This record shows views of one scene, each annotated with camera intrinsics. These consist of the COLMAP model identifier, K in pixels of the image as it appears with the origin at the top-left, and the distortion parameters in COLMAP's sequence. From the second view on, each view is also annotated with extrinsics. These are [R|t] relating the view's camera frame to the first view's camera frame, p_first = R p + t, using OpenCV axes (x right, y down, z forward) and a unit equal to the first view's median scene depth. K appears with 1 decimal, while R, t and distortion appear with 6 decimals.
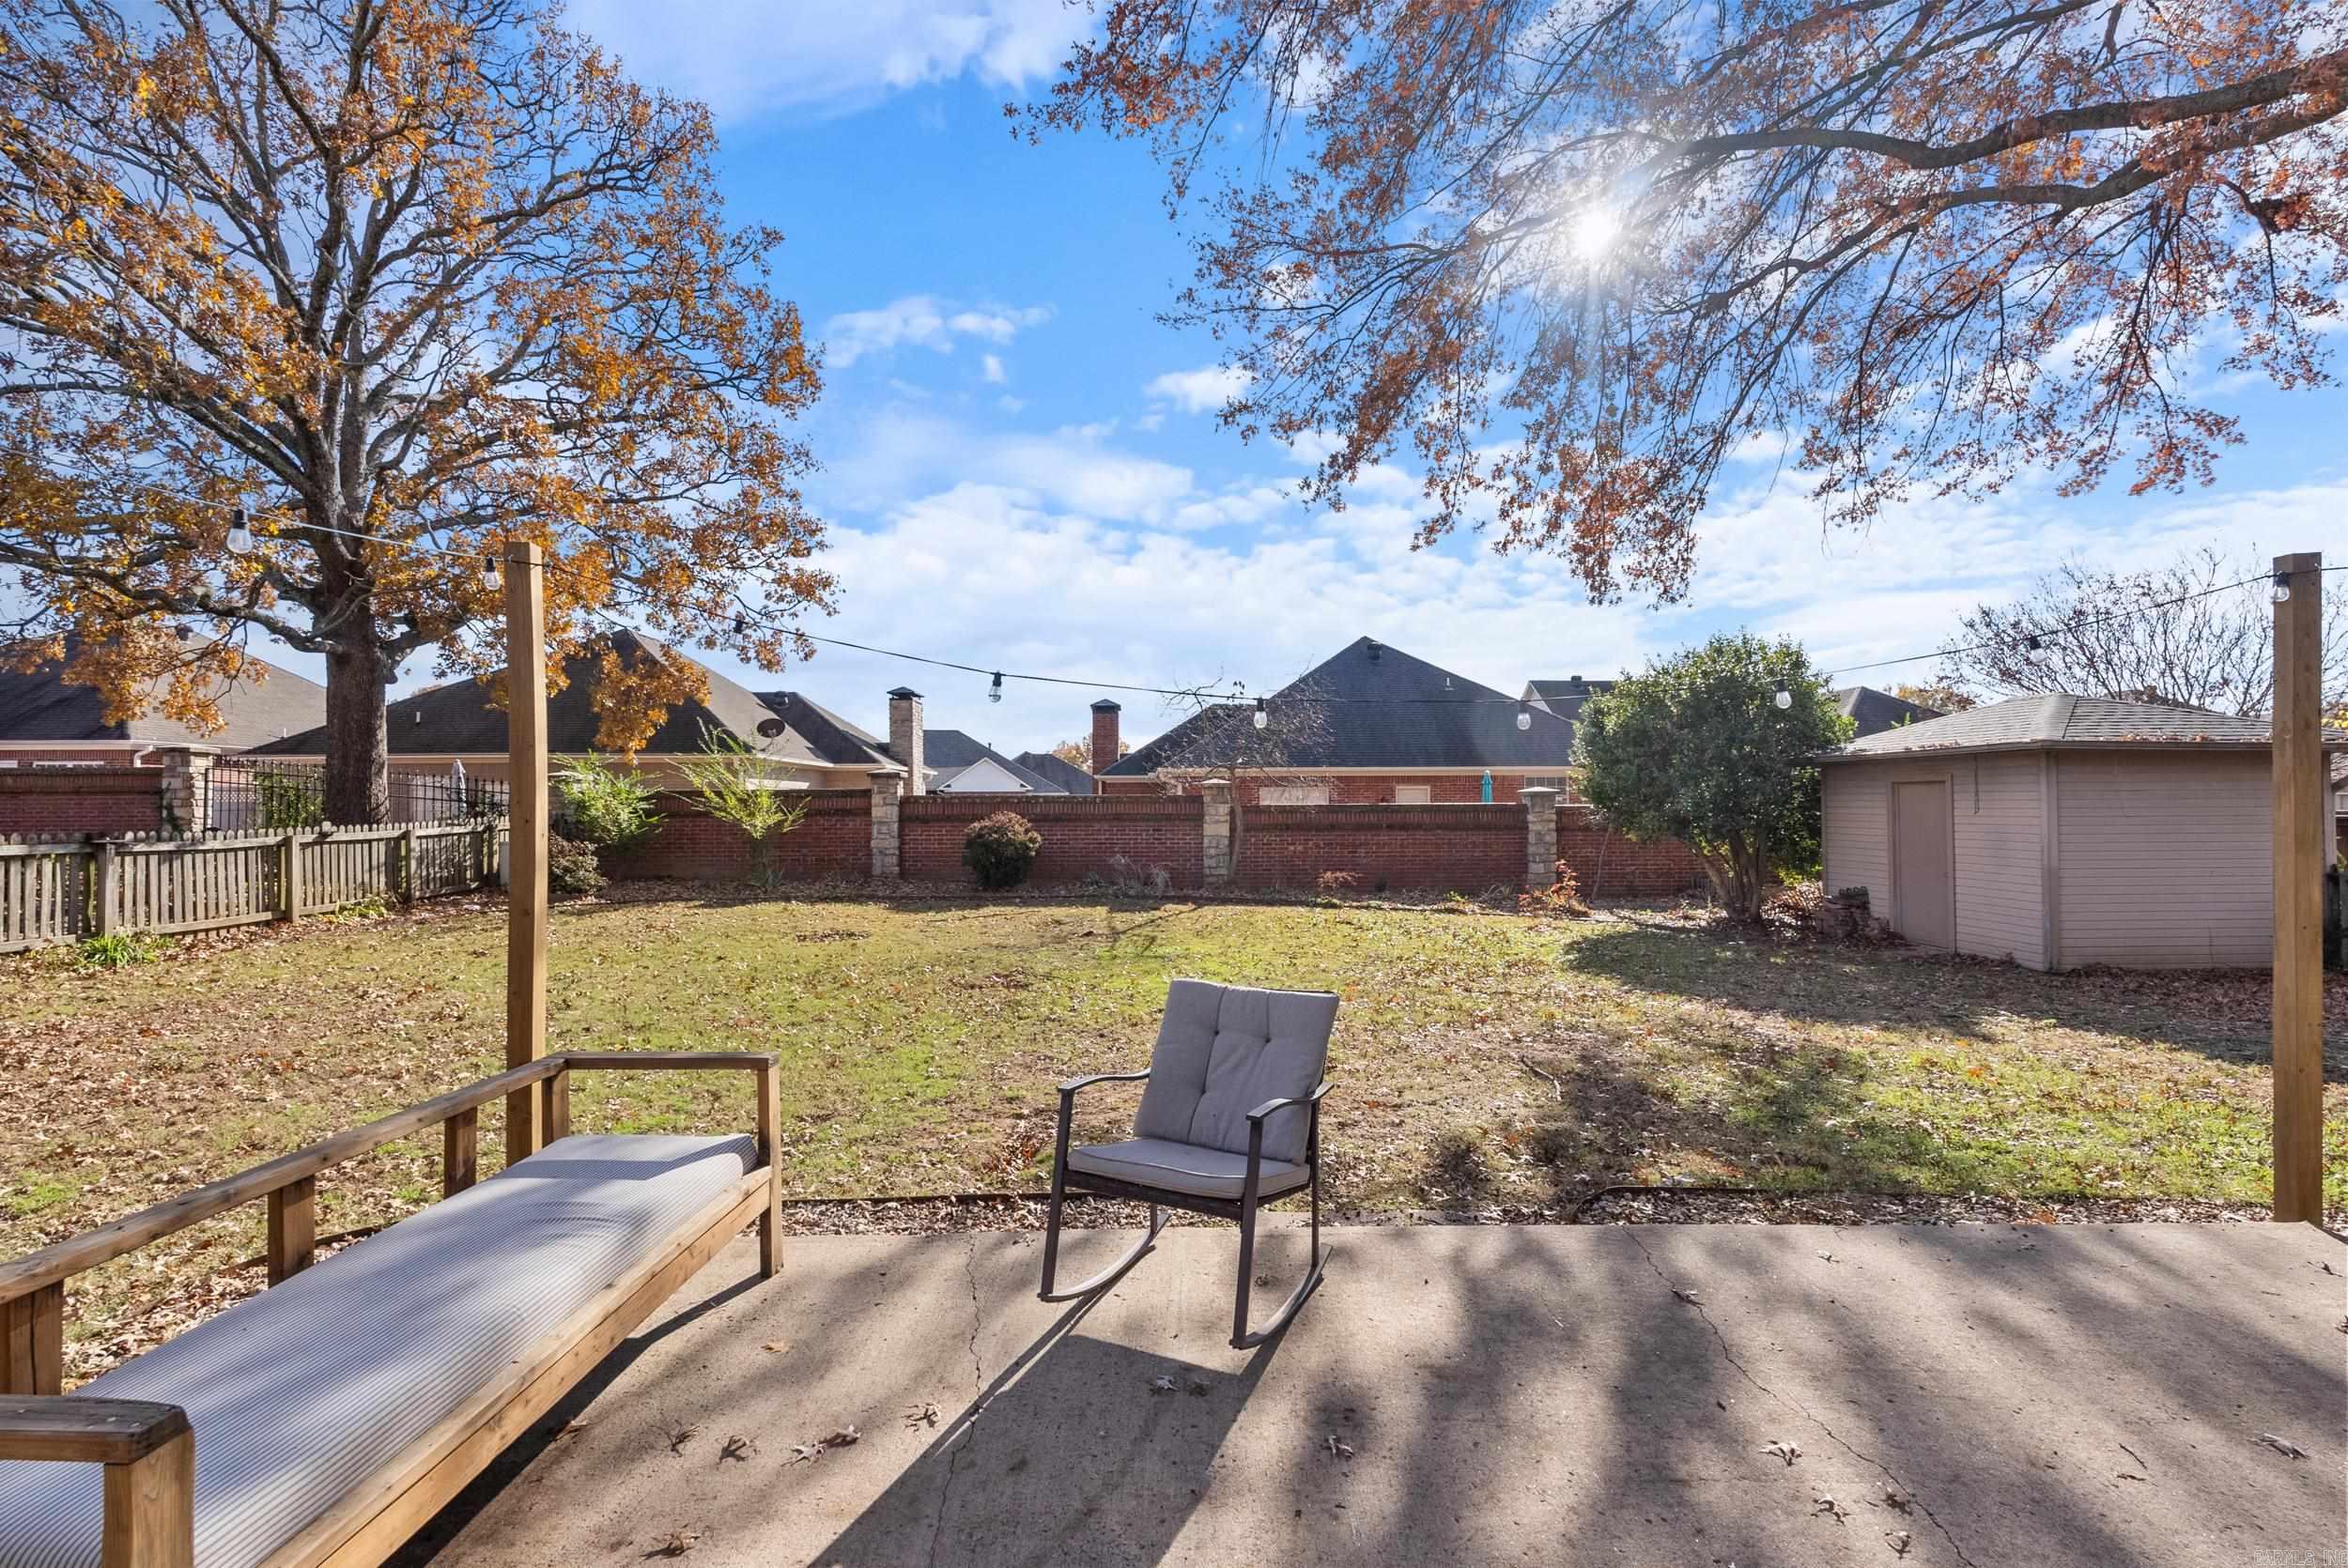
lens RADIAL K [[1034.4, 0, 1170.2], [0, 1034.4, 785.8], [0, 0, 1]] dist [-0.010099, 0.001102]
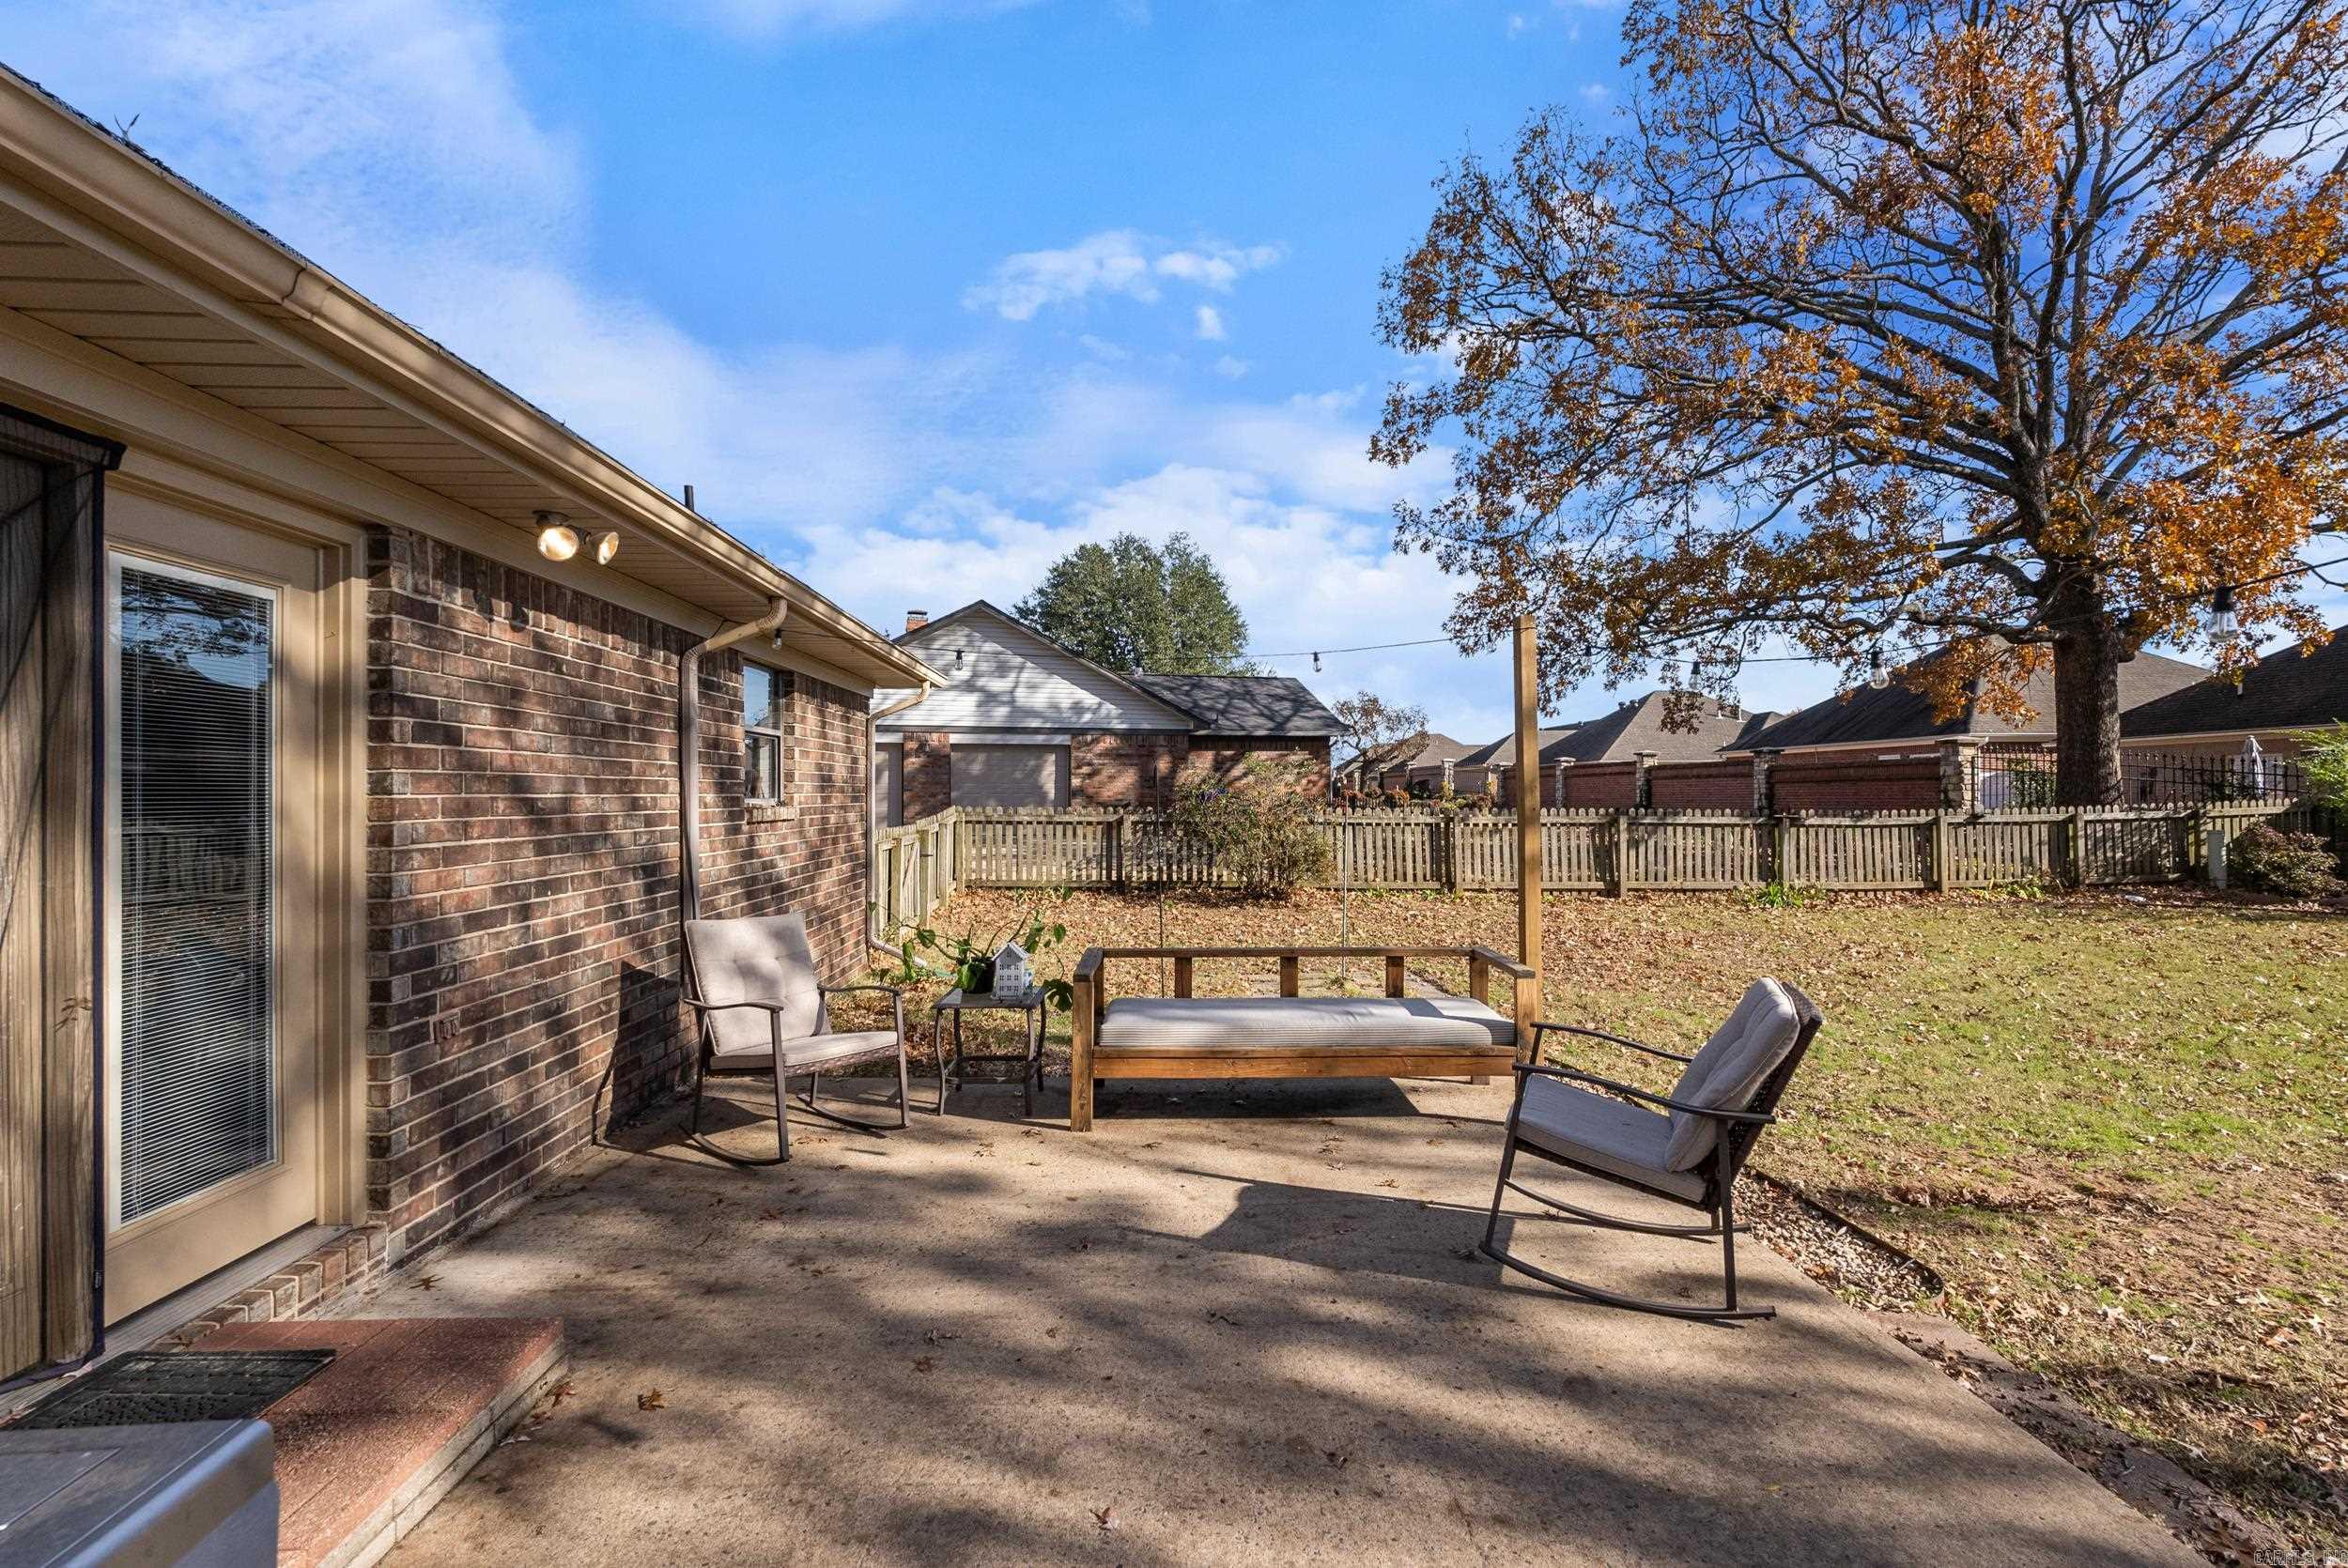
lens RADIAL K [[1034.4, 0, 1177.1], [0, 1034.4, 787.5], [0, 0, 1]] dist [-0.010099, 0.001102]
pose [[0.029208, -0.002880, -0.999569, 0.239971], [0.021069, 0.999775, -0.002265, 0.001891], [0.999351, -0.020994, 0.029262, 0.119495]]
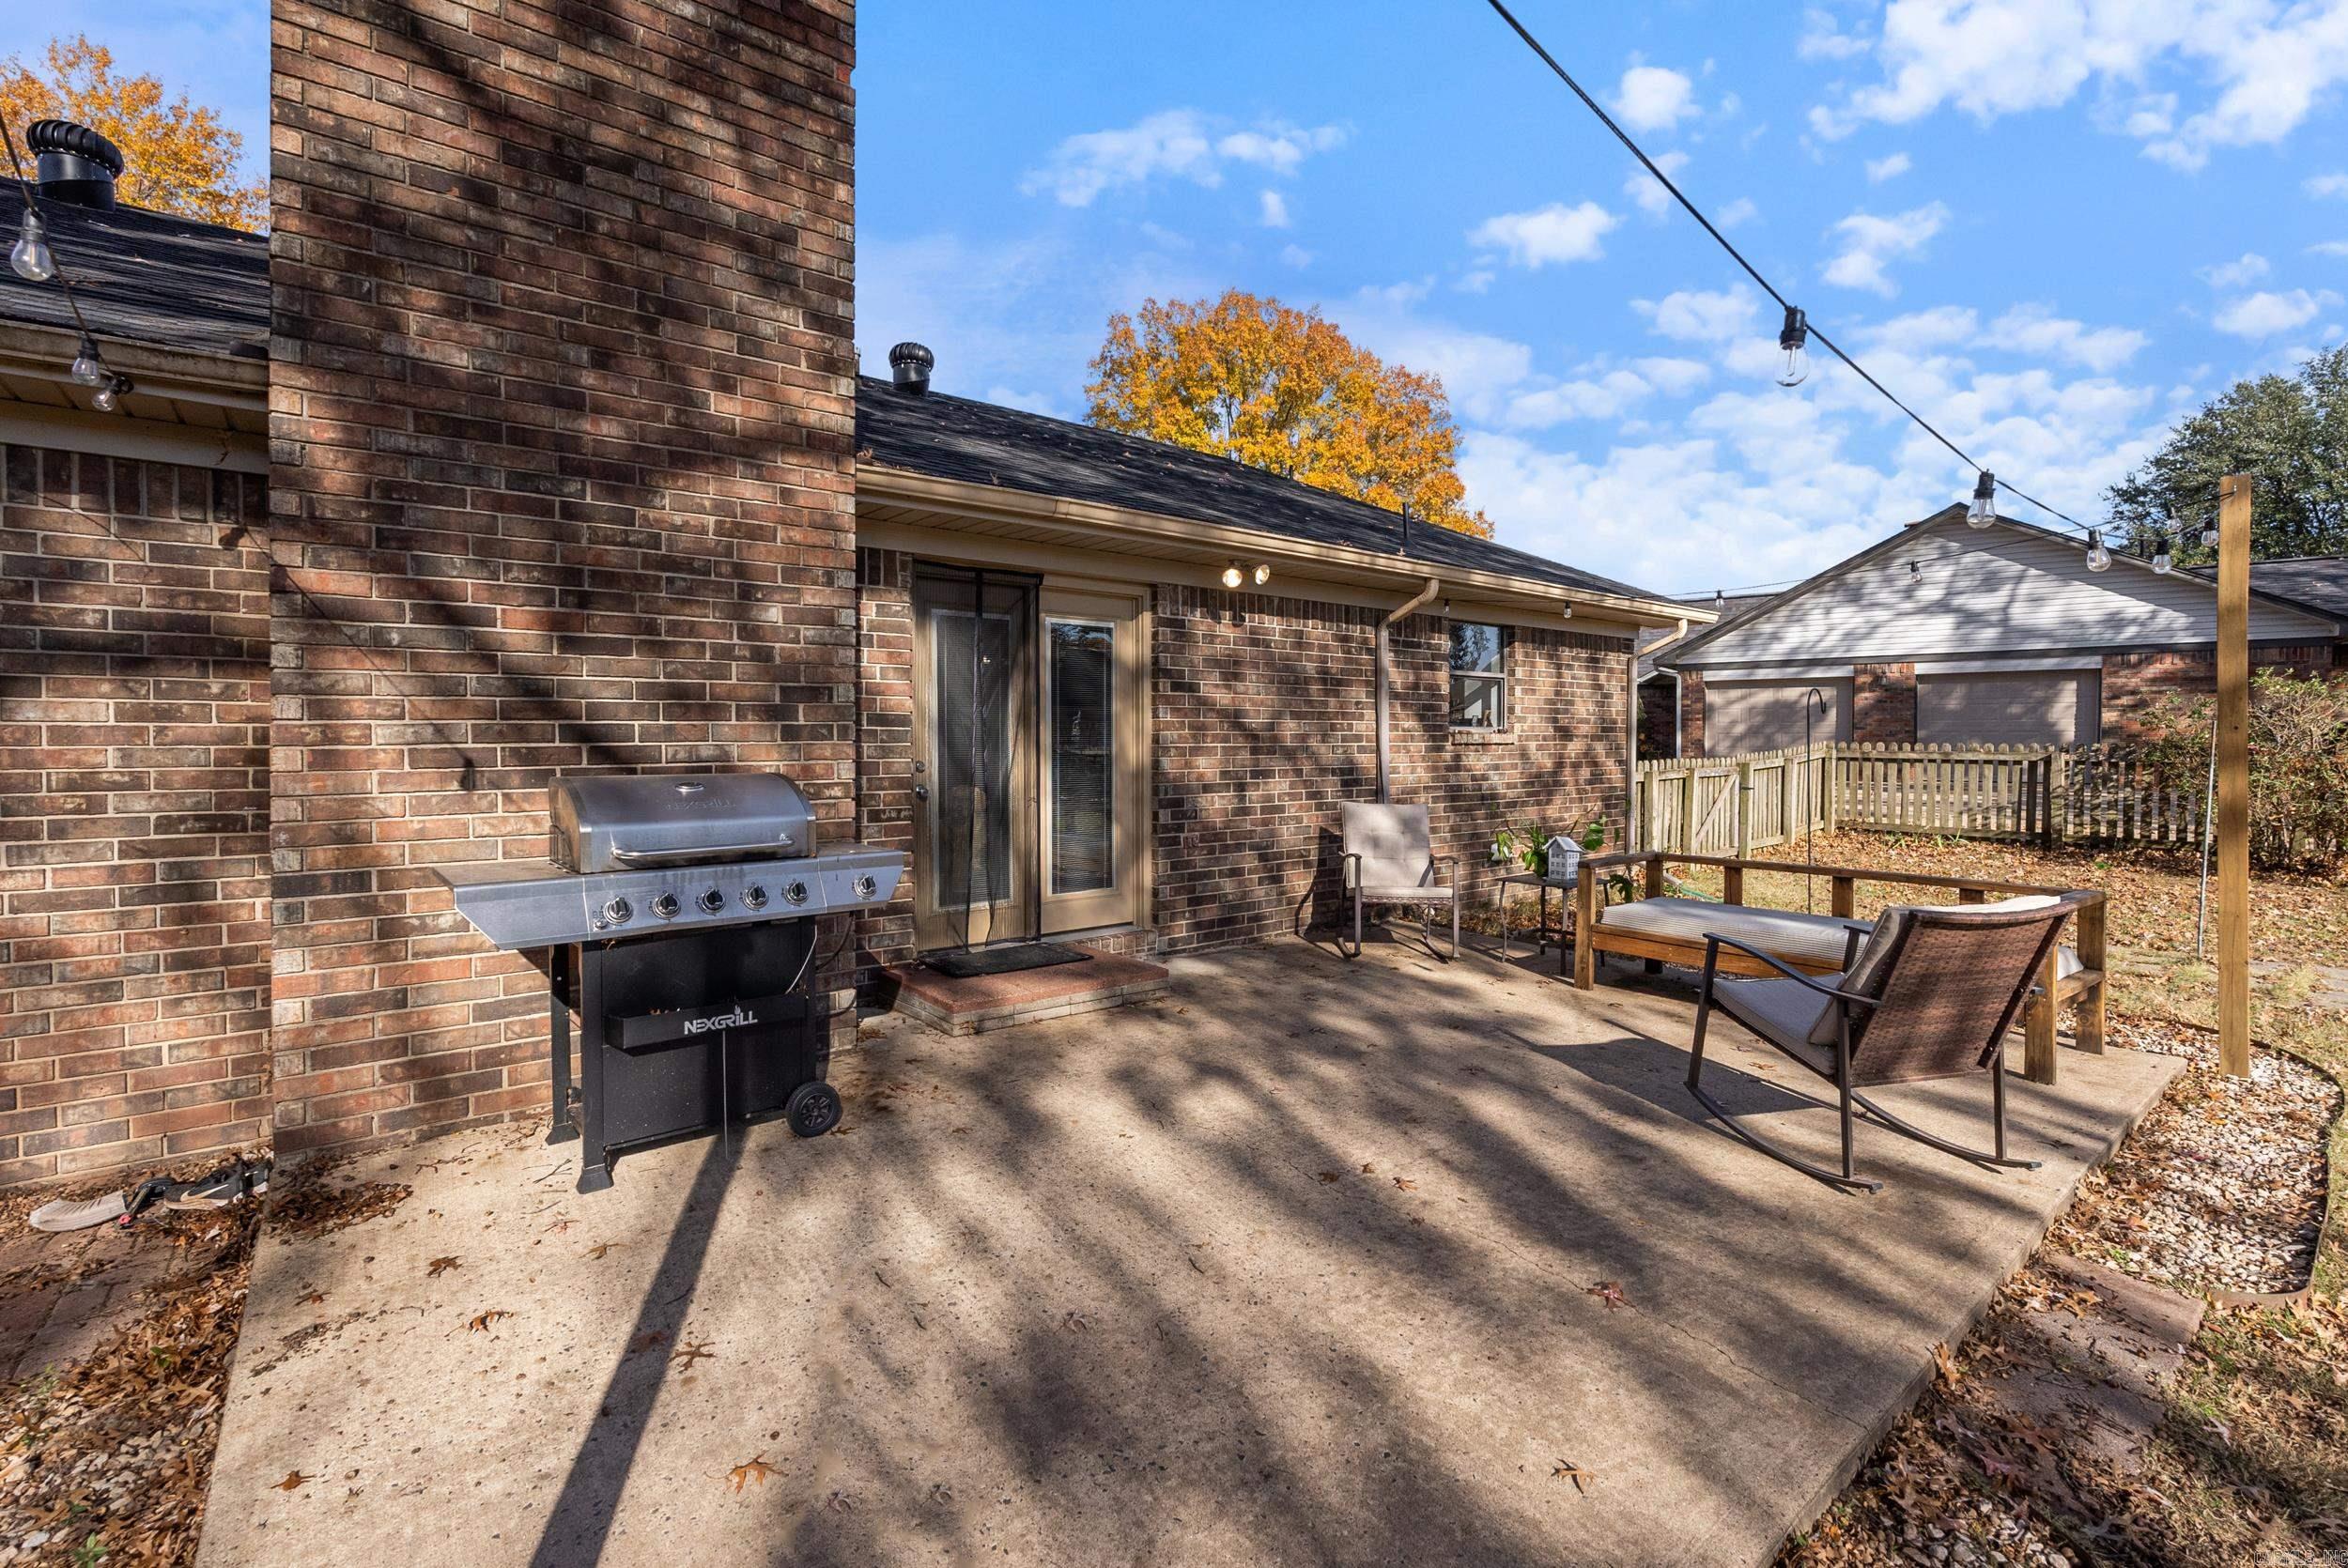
lens RADIAL K [[1034.4, 0, 1168.8], [0, 1034.4, 764.3], [0, 0, 1]] dist [-0.010099, 0.001102]
pose [[-0.789391, 0.018711, -0.613606, 0.283595], [0.016141, 0.999822, 0.009724, 0.014735], [0.613679, -0.002228, -0.789553, 0.311849]]
